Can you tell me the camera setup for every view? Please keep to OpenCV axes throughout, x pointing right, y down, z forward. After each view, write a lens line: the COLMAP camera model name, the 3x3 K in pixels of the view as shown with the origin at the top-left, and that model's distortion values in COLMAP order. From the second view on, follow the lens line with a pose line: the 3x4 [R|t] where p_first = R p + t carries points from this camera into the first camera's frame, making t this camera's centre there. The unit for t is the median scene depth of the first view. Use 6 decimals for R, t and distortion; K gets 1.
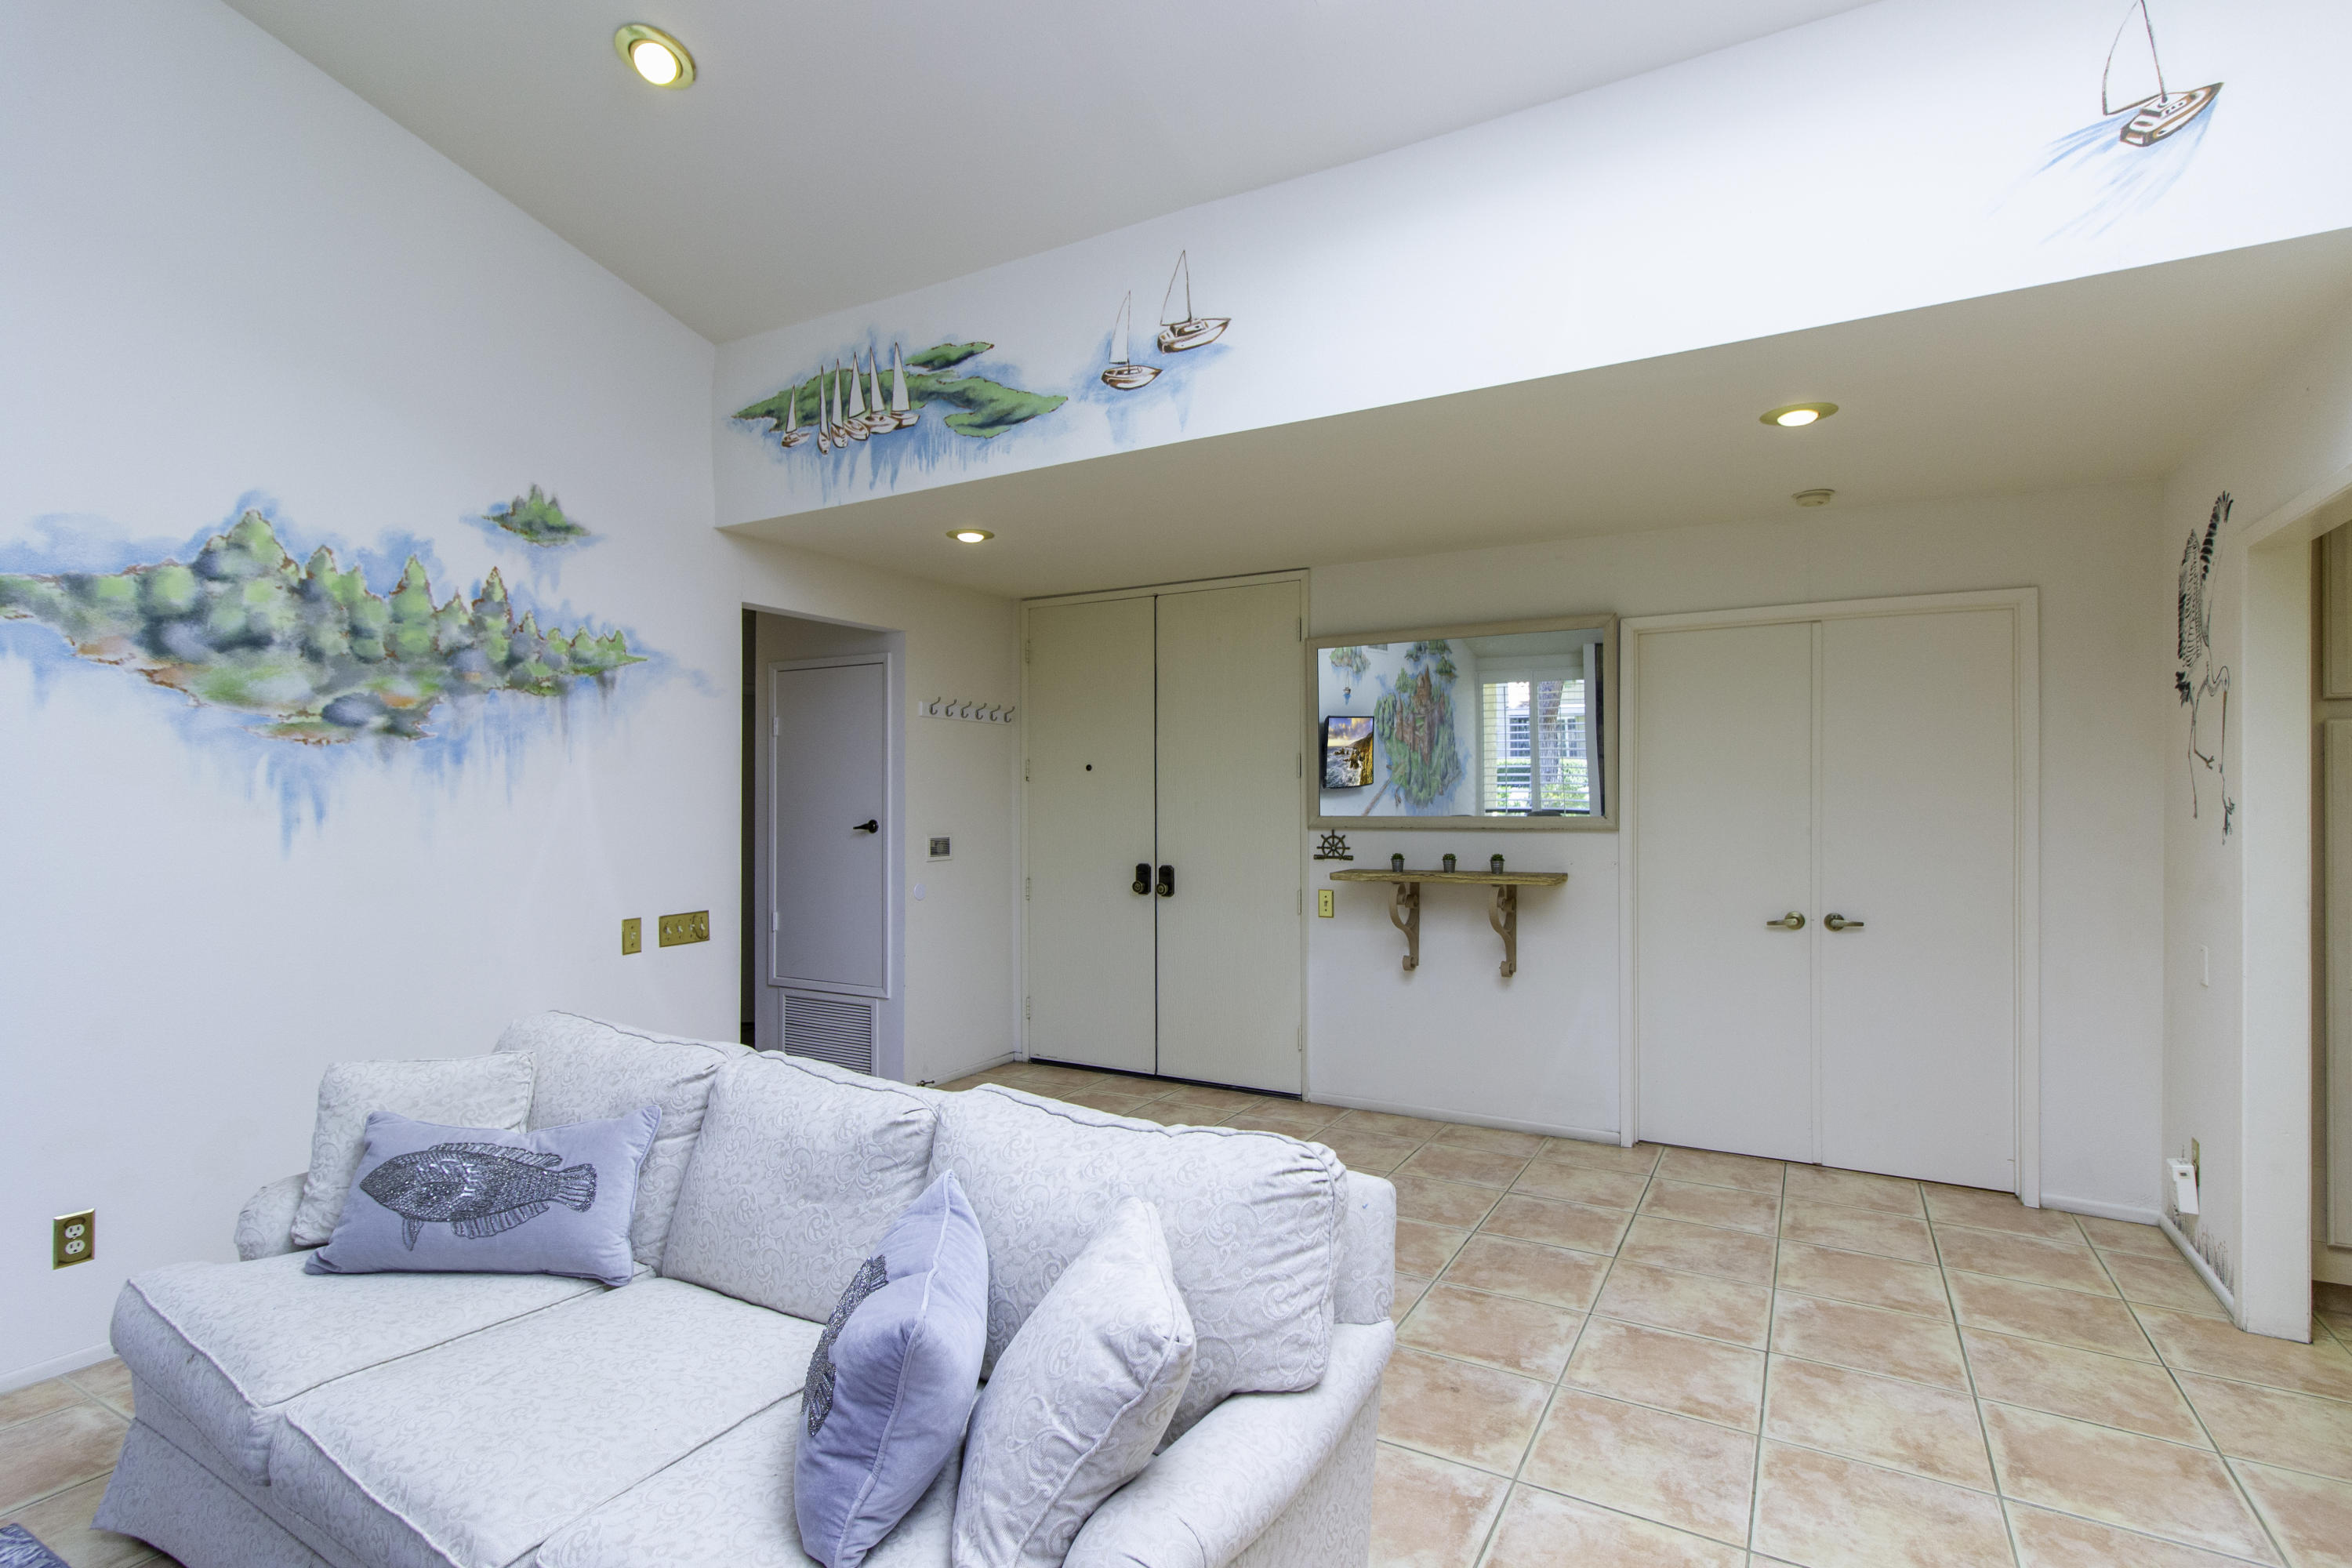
lens RADIAL K [[1129.6, 0, 1168.9], [0, 1129.6, 798.8], [0, 0, 1]] dist [0.000965, 0.002523]
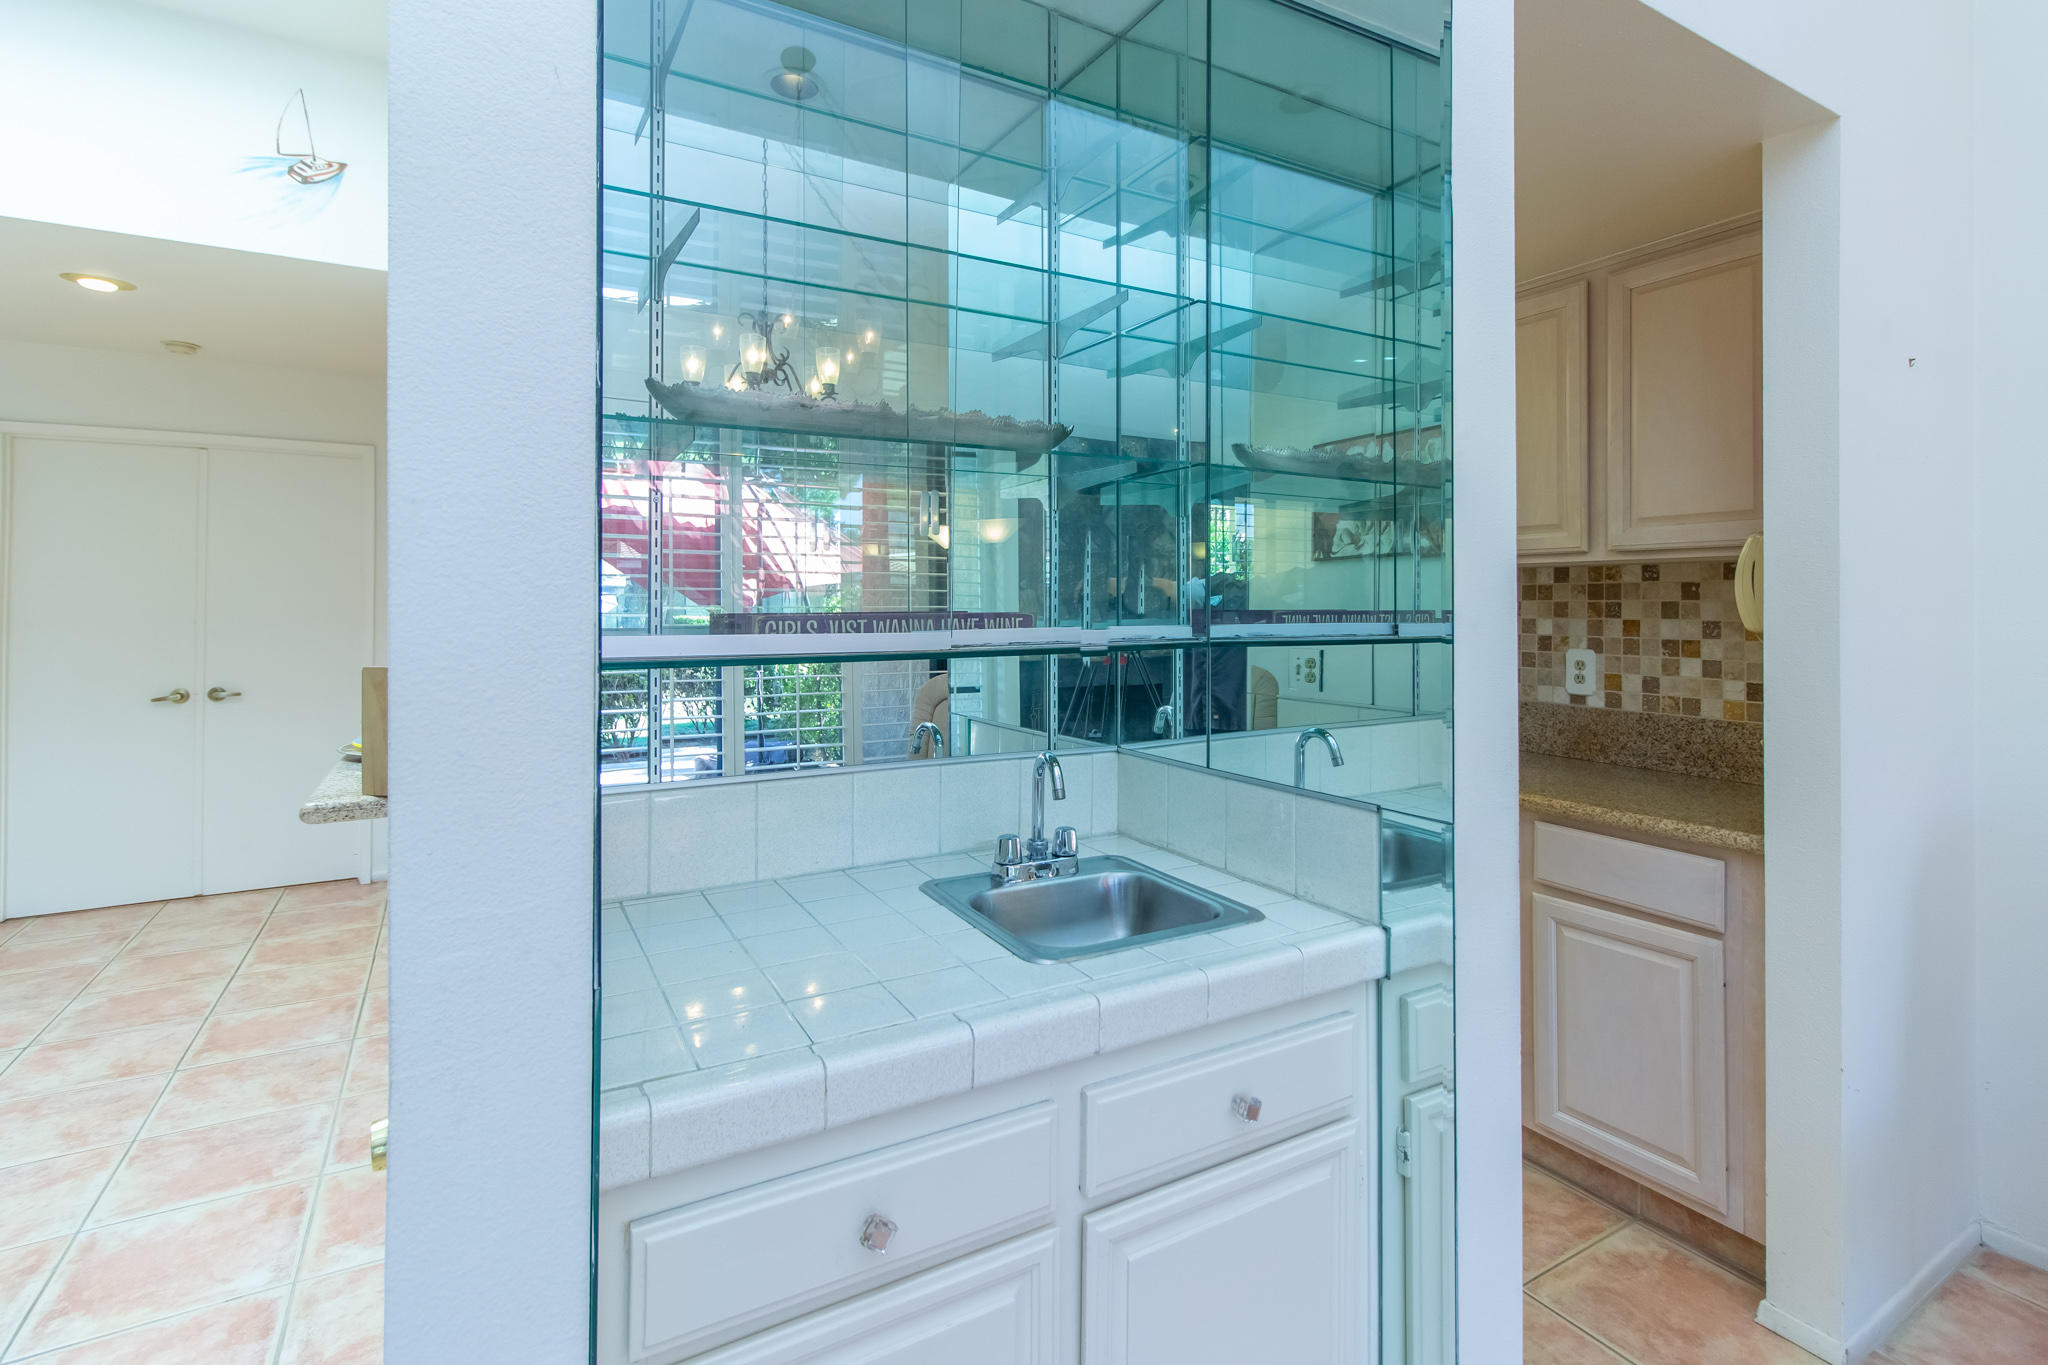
lens RADIAL K [[983.6, 0, 1045.6], [0, 983.6, 589.2], [0, 0, 1]] dist [0.000965, 0.002523]
pose [[0.492107, 0.011297, 0.870461, 0.106321], [-0.001968, 0.999928, -0.011864, 0.006262], [-0.870533, 0.004125, 0.492094, -0.362497]]
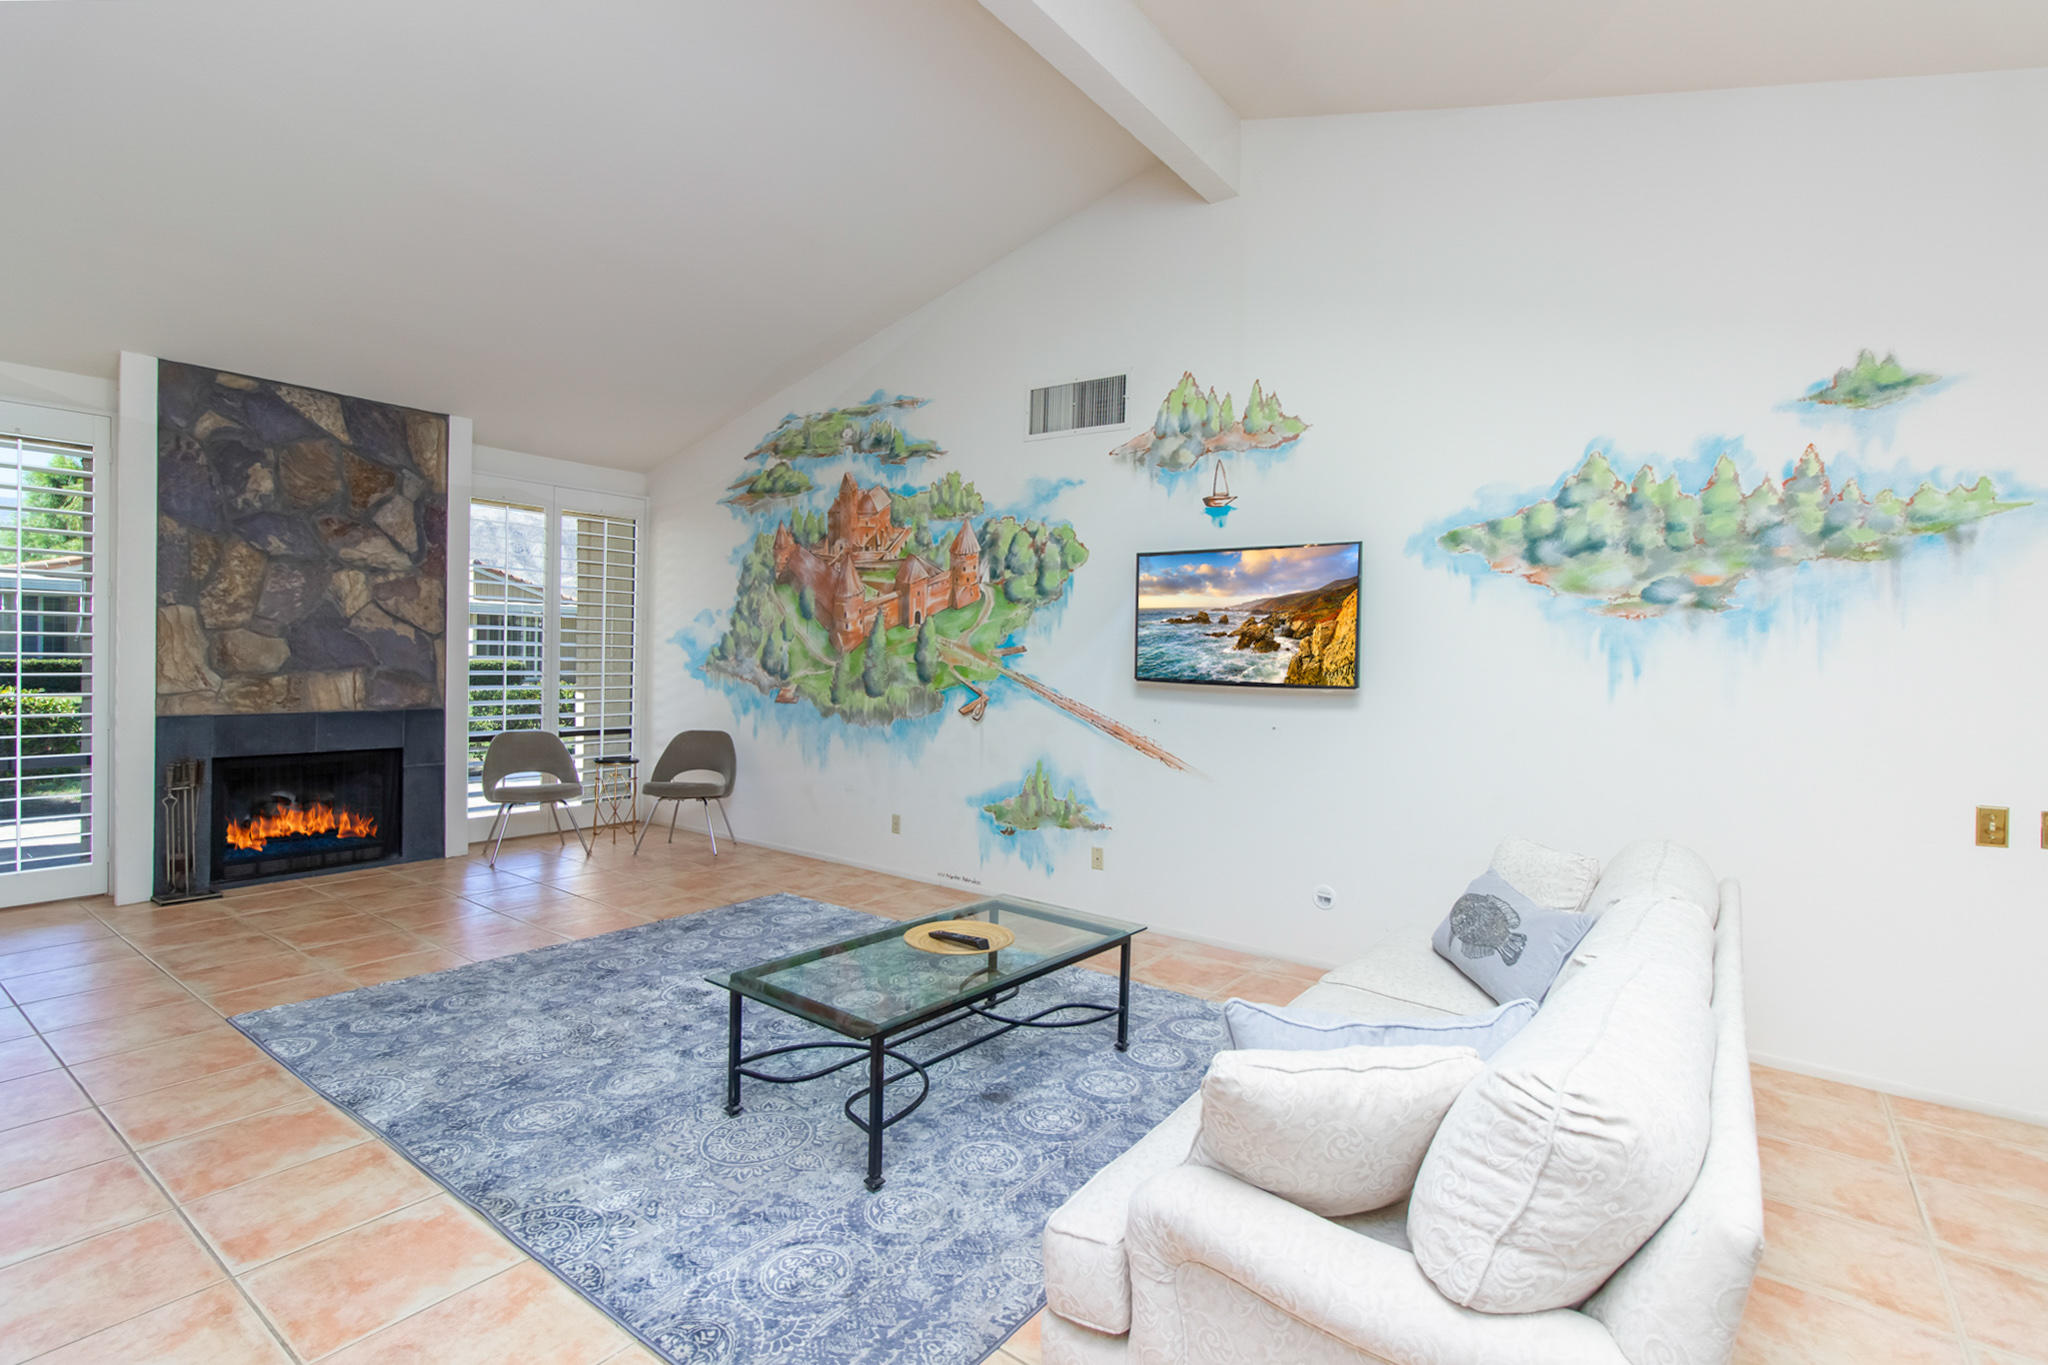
lens RADIAL K [[983.6, 0, 1035.0], [0, 983.6, 672.8], [0, 0, 1]] dist [0.000965, 0.002523]
pose [[-0.125282, 0.016658, -0.991981, 0.399159], [-0.023950, 0.999517, 0.019810, 0.007249], [0.991832, 0.026240, -0.124823, 0.393490]]
